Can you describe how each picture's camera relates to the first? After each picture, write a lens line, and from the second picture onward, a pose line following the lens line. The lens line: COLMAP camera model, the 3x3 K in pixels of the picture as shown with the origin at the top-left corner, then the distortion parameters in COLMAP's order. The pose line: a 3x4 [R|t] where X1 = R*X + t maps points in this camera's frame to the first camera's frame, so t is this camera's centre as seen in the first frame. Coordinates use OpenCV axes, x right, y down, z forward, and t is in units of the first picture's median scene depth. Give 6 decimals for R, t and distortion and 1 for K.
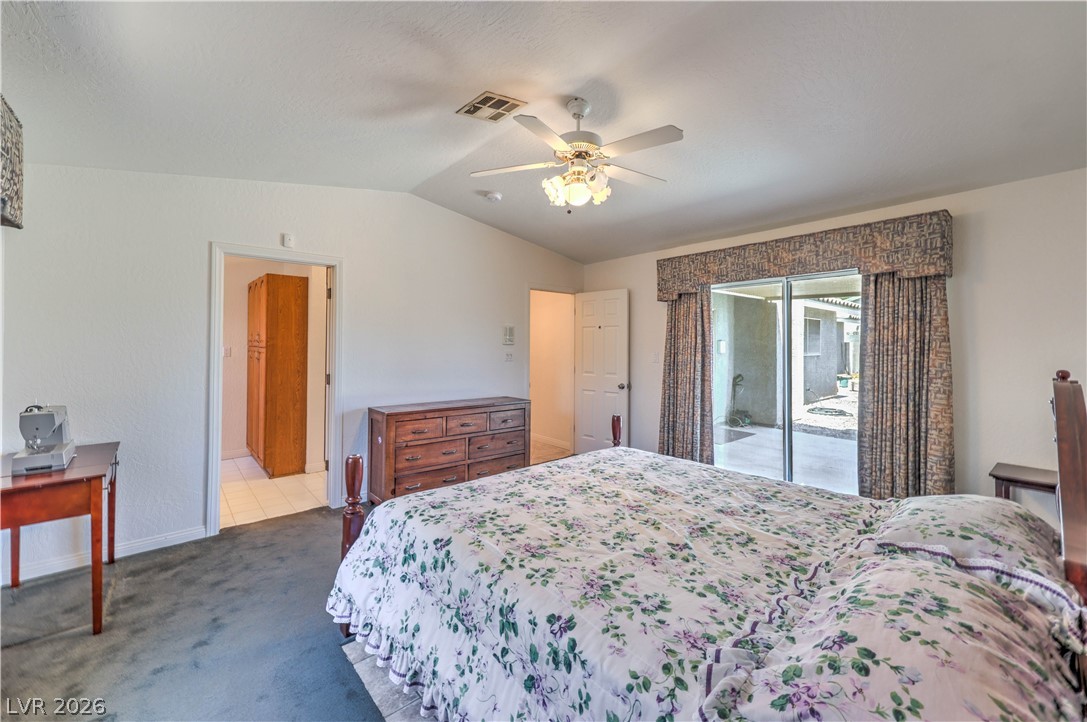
lens RADIAL K [[436.5, 0, 544.0], [0, 436.5, 359.5], [0, 0, 1]] dist [0.004004, 0.000513]
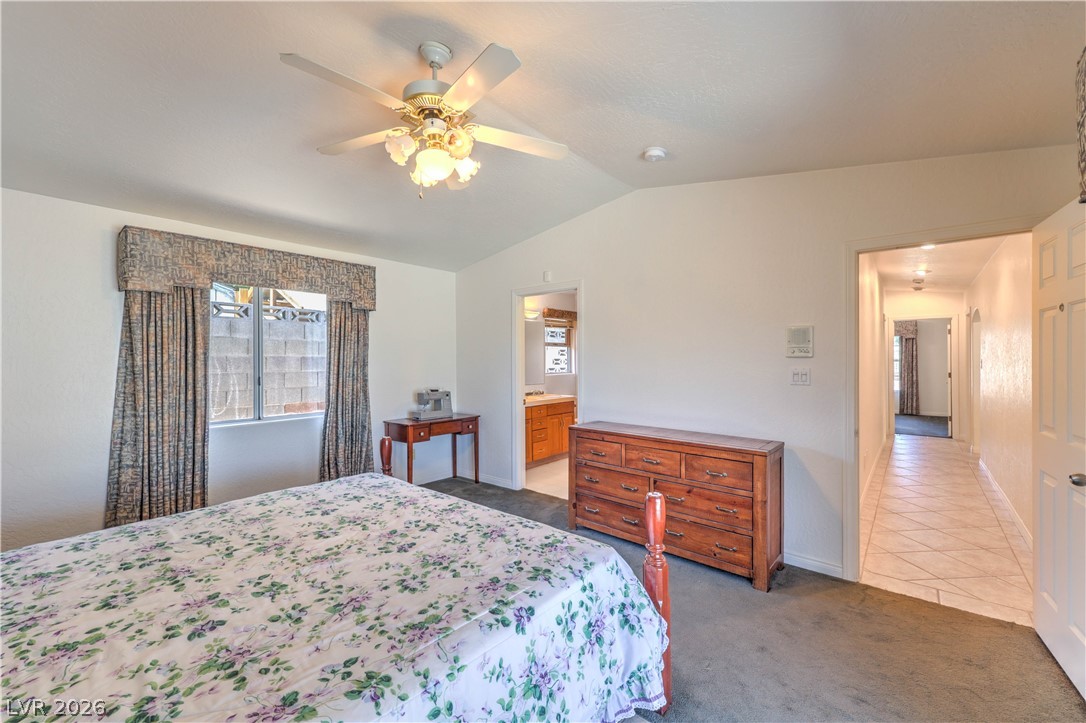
lens RADIAL K [[436.1, 0, 543.5], [0, 436.1, 360.0], [0, 0, 1]] dist [0.004004, 0.000513]
pose [[0.137784, 0.004982, -0.990450, 0.772104], [-0.019489, 0.999807, 0.002318, -0.043382], [0.990271, 0.018983, 0.137854, 0.976172]]
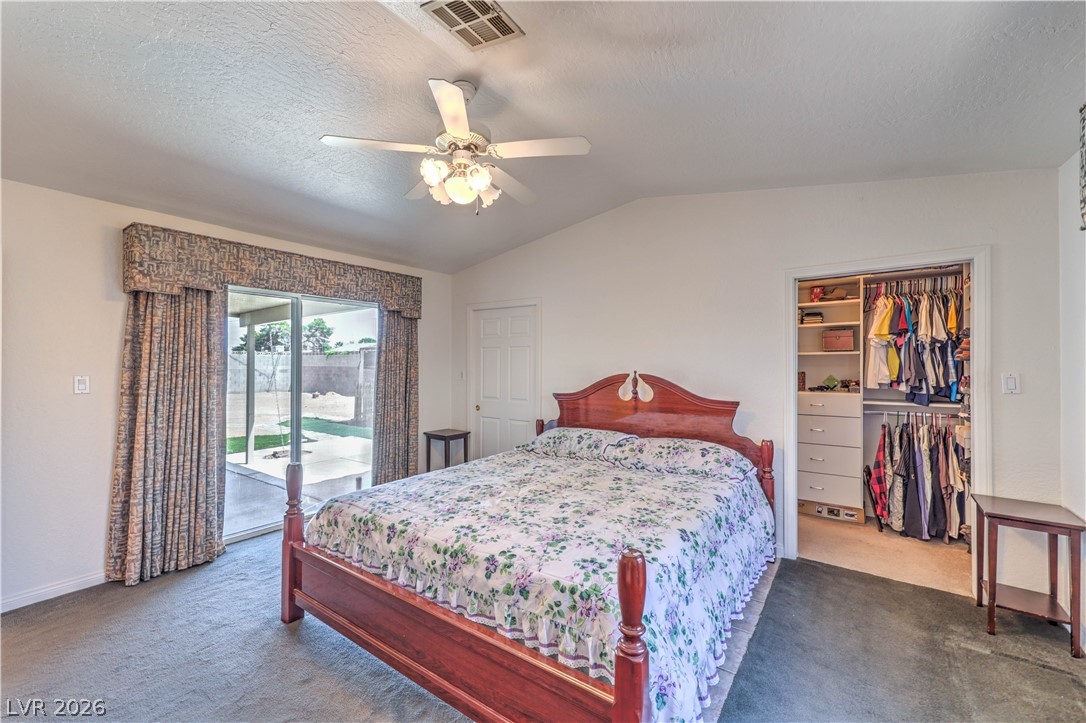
lens RADIAL K [[436.1, 0, 543.5], [0, 436.1, 360.0], [0, 0, 1]] dist [0.004004, 0.000513]
pose [[-0.229785, 0.004623, 0.973230, -0.880522], [0.022483, 0.999747, 0.000560, -0.041112], [-0.972982, 0.022010, -0.229831, 1.108081]]
